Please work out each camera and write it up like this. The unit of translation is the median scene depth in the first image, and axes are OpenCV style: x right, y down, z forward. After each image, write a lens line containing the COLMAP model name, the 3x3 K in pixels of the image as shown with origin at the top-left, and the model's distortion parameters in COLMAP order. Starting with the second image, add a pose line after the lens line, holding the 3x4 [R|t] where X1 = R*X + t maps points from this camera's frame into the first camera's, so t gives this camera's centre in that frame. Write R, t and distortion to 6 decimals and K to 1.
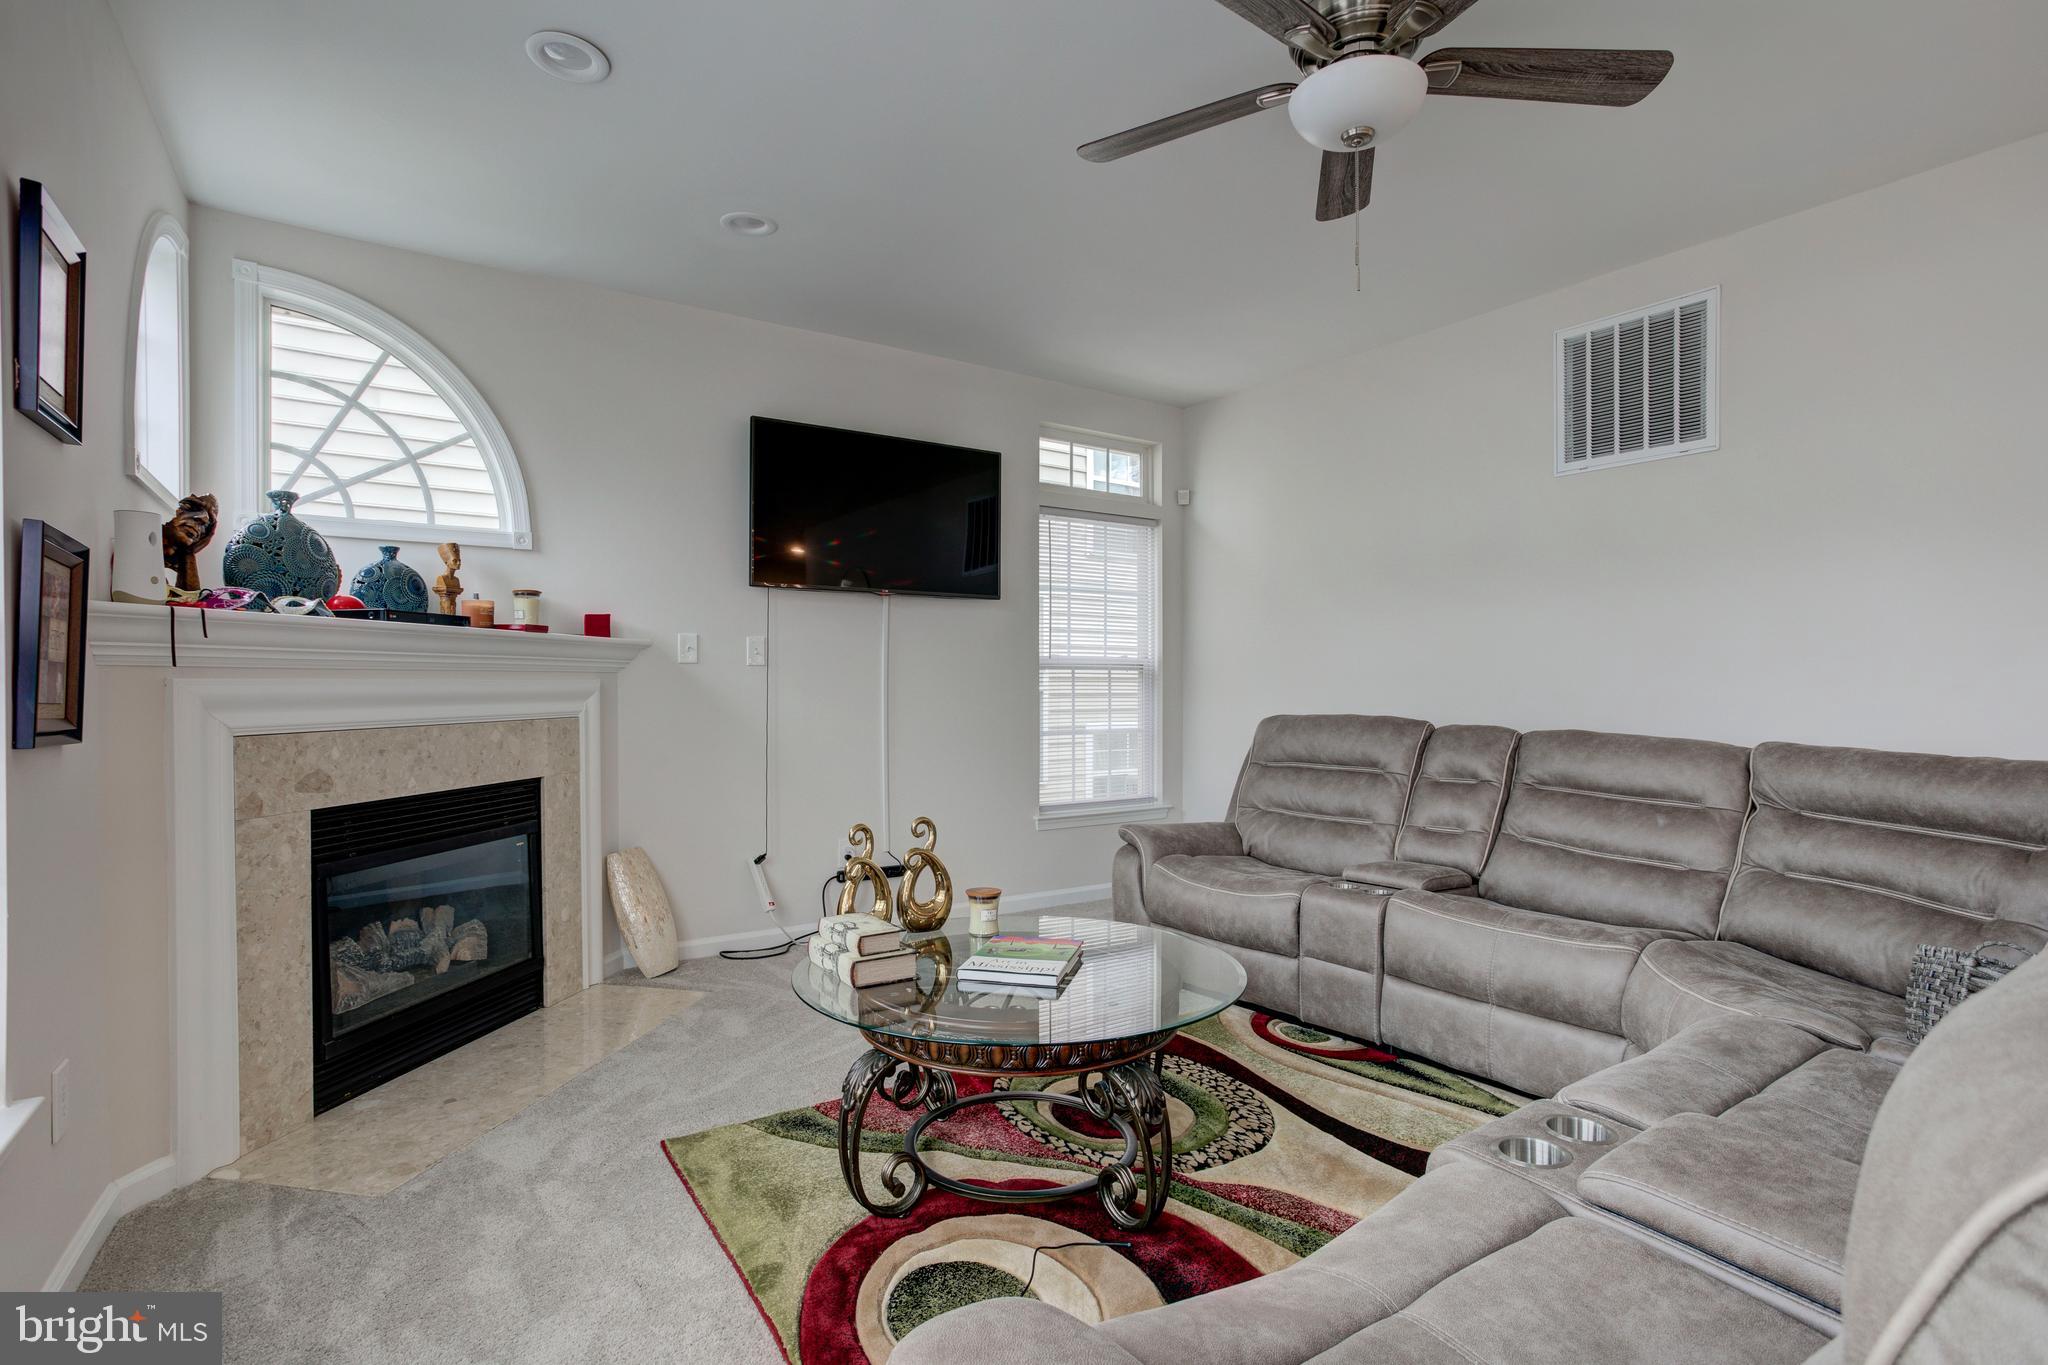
lens RADIAL K [[1008.9, 0, 1028.0], [0, 1008.9, 681.3], [0, 0, 1]] dist [-0.049988, 0.033978]
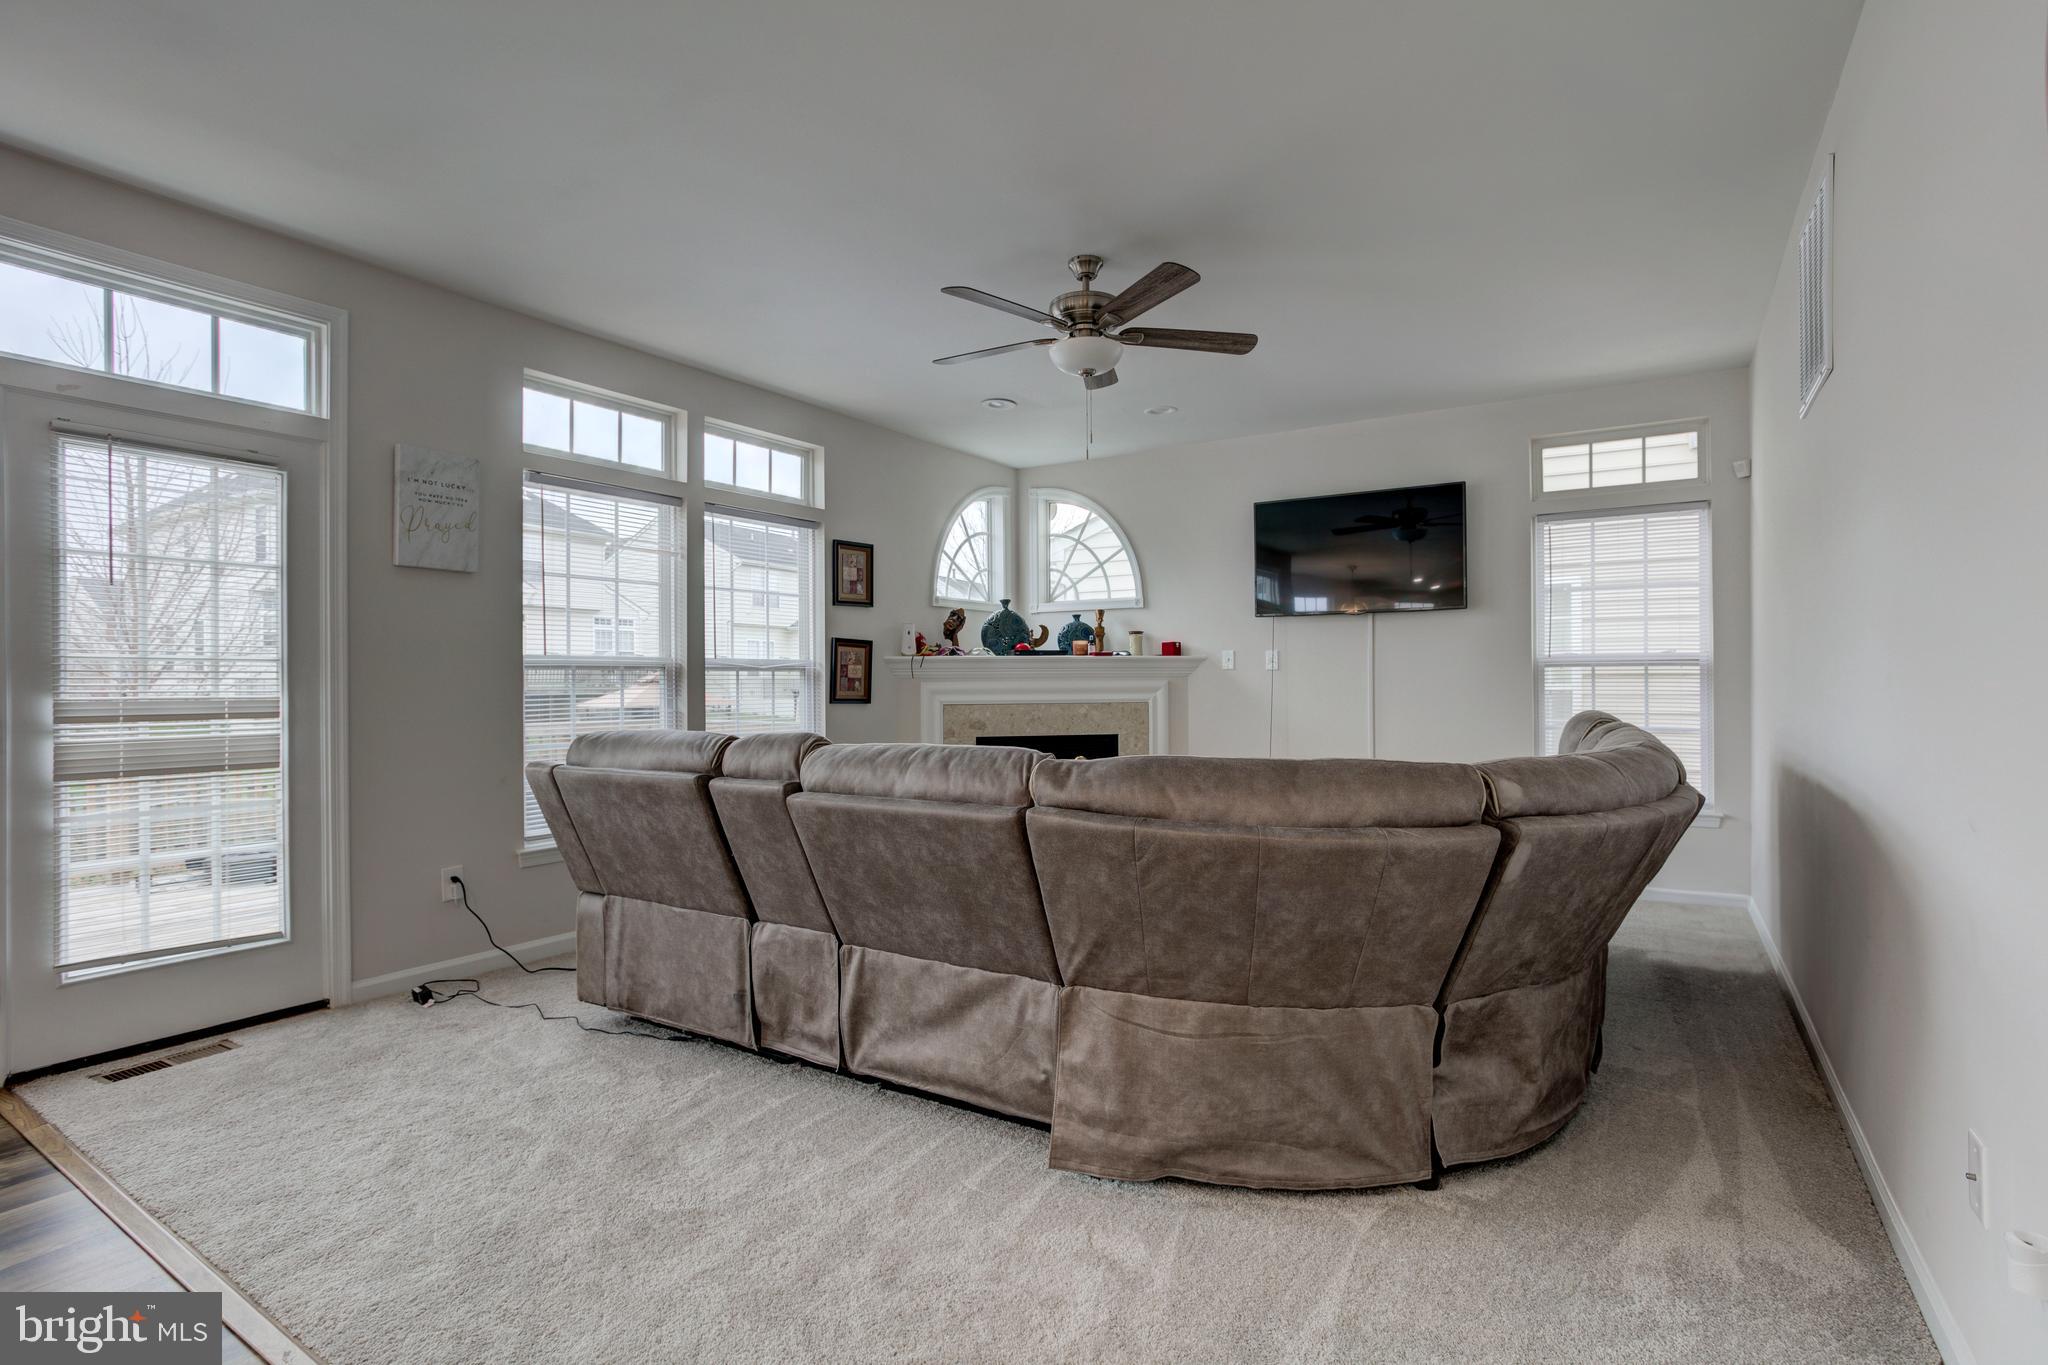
lens RADIAL K [[1008.9, 0, 1028.0], [0, 1008.9, 681.3], [0, 0, 1]] dist [-0.049988, 0.033978]
pose [[0.384045, -0.002902, -0.923310, 1.084640], [0.009143, 0.999958, 0.000660, -0.003657], [0.923269, -0.008695, 0.384056, 0.123434]]
